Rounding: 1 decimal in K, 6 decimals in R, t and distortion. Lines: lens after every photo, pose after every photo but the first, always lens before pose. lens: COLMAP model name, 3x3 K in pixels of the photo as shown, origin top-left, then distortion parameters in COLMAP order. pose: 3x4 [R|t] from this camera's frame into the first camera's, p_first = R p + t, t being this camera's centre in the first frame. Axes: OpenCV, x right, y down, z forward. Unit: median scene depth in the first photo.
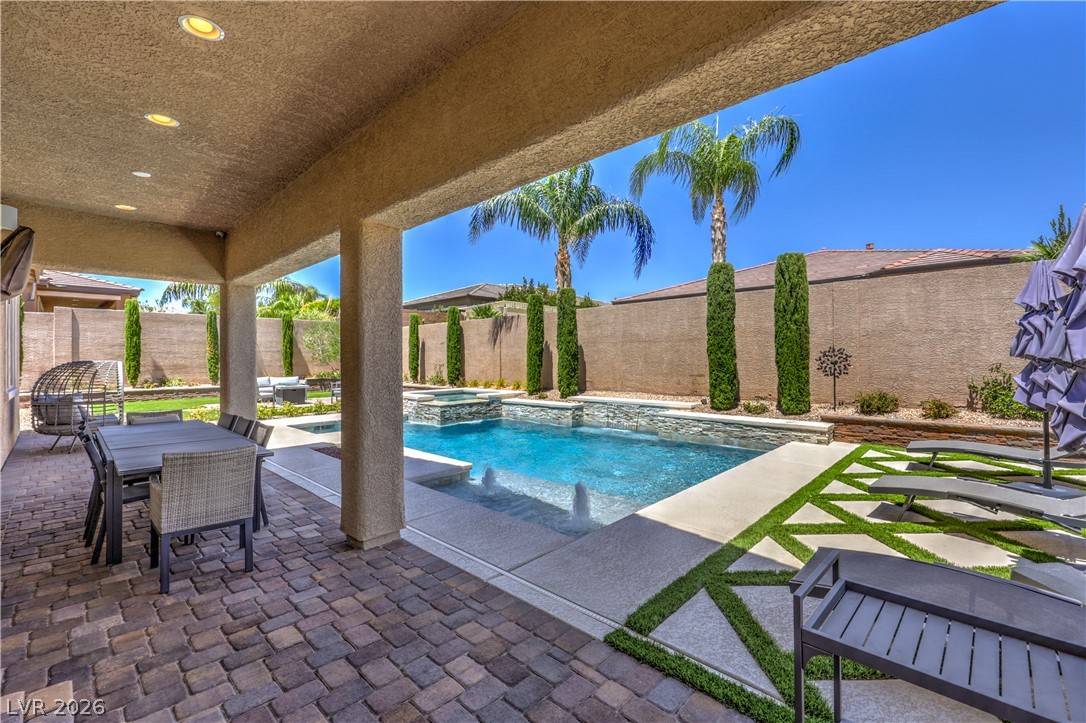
lens RADIAL K [[440.5, 0, 539.4], [0, 440.5, 358.9], [0, 0, 1]] dist [0.000545, -0.000149]
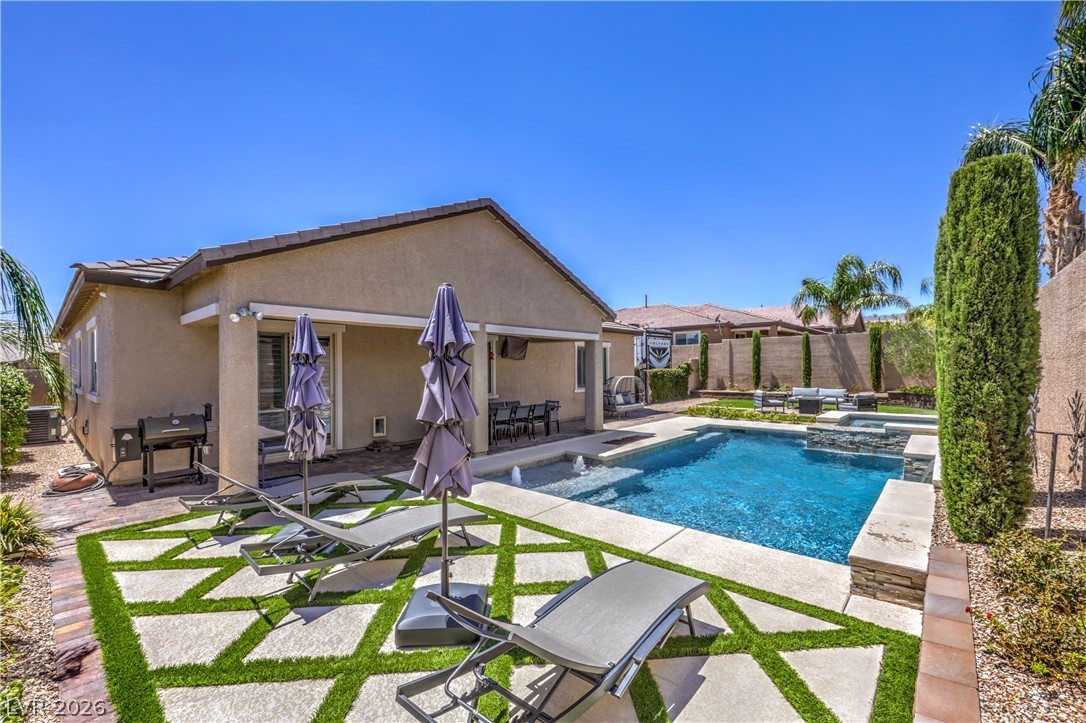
lens RADIAL K [[440.5, 0, 538.7], [0, 440.5, 365.5], [0, 0, 1]] dist [0.000545, -0.000149]
pose [[0.047838, 0.001862, -0.998853, 0.477013], [0.015504, 0.999876, 0.002606, -0.032899], [0.998735, -0.015610, 0.047804, 0.193439]]
